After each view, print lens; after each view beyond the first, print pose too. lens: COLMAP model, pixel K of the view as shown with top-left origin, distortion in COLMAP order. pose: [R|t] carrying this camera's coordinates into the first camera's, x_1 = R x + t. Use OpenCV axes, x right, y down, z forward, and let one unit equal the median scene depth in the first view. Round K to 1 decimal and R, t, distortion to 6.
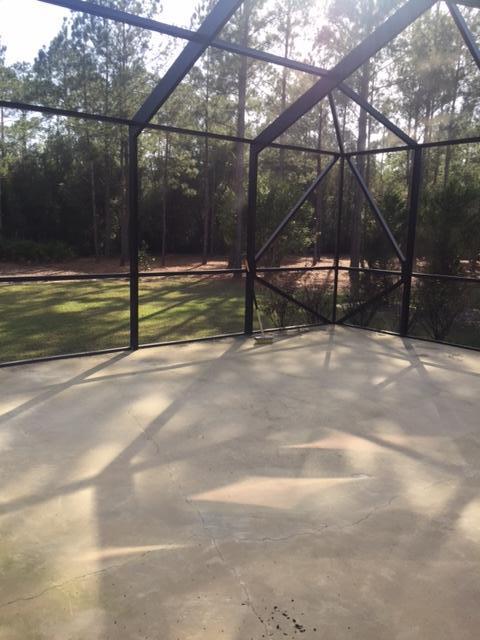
lens RADIAL K [[547.1, 0, 240.0], [0, 547.1, 320.0], [0, 0, 1]] dist [0.004124, -0.005641]
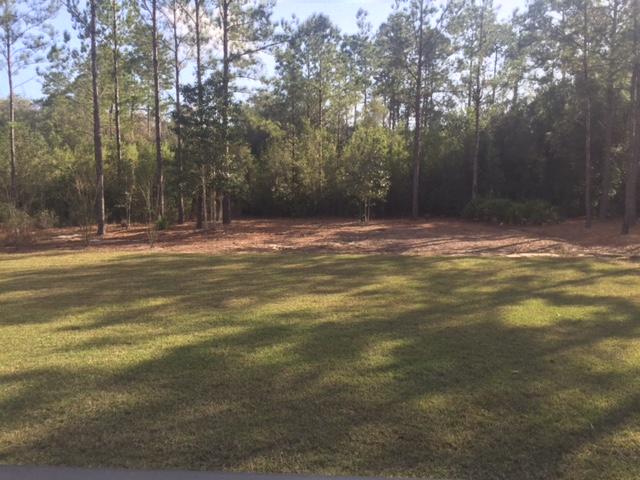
lens RADIAL K [[537.4, 0, 304.5], [0, 537.4, 239.1], [0, 0, 1]] dist [0.002299, -0.009763]
pose [[0.738309, 0.047471, -0.672790, -0.041141], [-0.091874, 0.995301, -0.030594, -0.026618], [0.668176, 0.084400, 0.739201, 0.162074]]
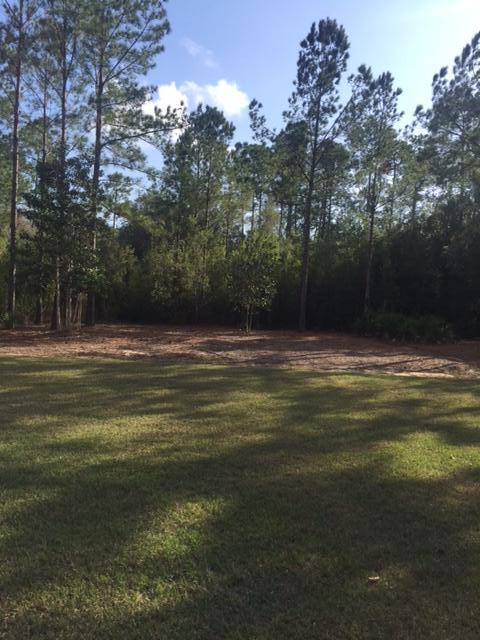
lens RADIAL K [[547.1, 0, 240.0], [0, 547.1, 320.0], [0, 0, 1]] dist [0.004124, -0.005641]
pose [[0.781025, 0.042977, -0.623019, -0.065419], [-0.131834, 0.986493, -0.097219, -0.027909], [0.610426, 0.158065, 0.776141, 0.241171]]
